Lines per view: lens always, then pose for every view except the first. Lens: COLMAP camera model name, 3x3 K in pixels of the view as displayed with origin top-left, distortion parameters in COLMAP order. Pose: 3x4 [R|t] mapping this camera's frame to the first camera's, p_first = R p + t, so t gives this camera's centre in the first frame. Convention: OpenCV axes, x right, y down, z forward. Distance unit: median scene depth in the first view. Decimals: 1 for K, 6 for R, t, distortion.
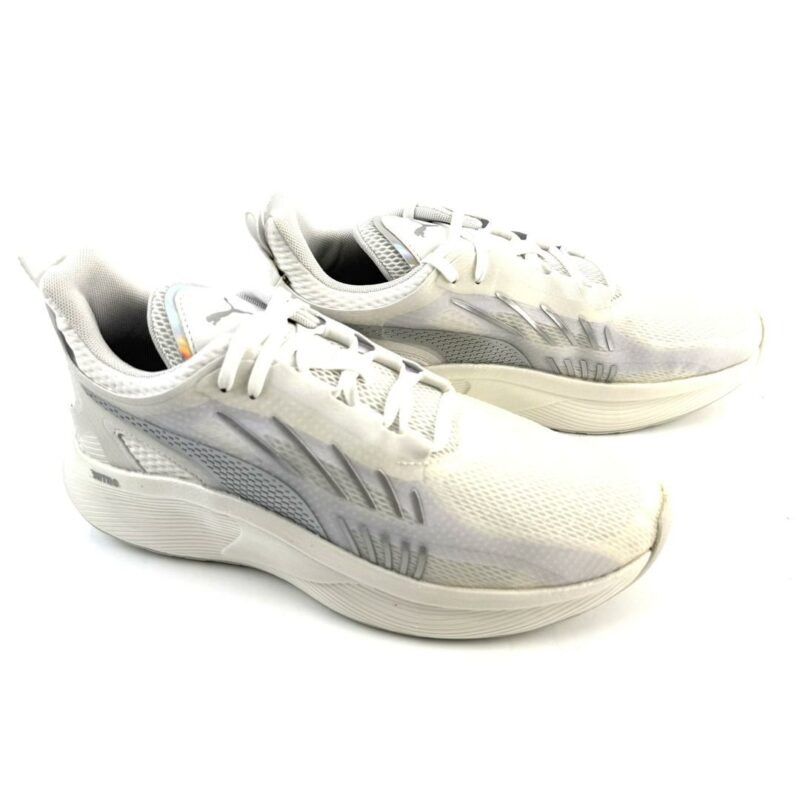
lens RADIAL K [[735.2, 0, 400.0], [0, 735.2, 400.0], [0, 0, 1]] dist [0.218599, -0.531134]
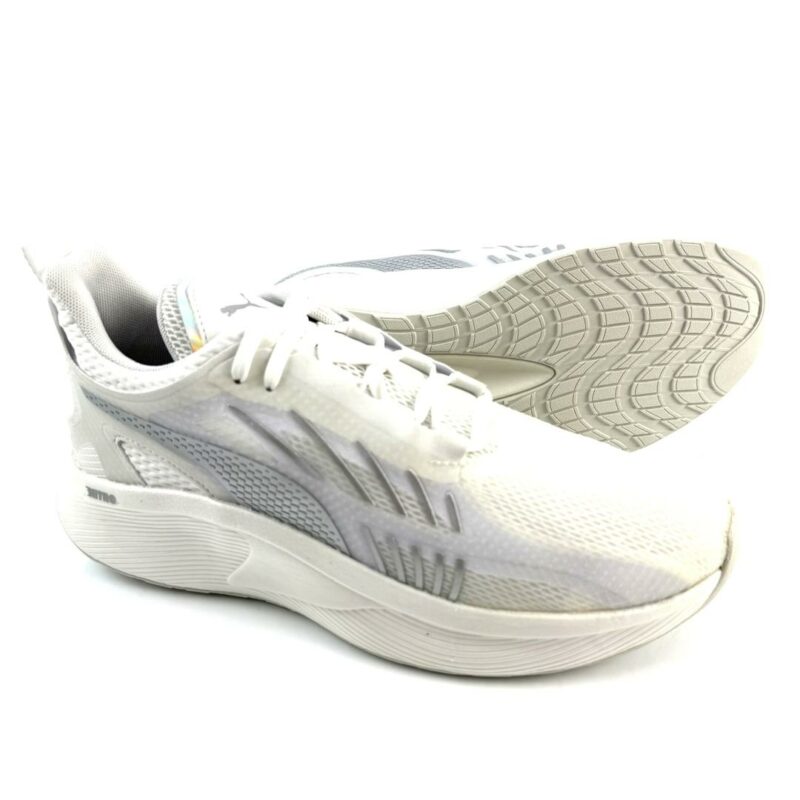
lens RADIAL K [[735.2, 0, 400.0], [0, 735.2, 400.0], [0, 0, 1]] dist [0.218599, -0.531134]
pose [[0.999963, 0.001369, -0.008516, -0.031375], [-0.002537, 0.990330, -0.138710, 0.130204], [0.008243, 0.138726, 0.990296, 0.109329]]
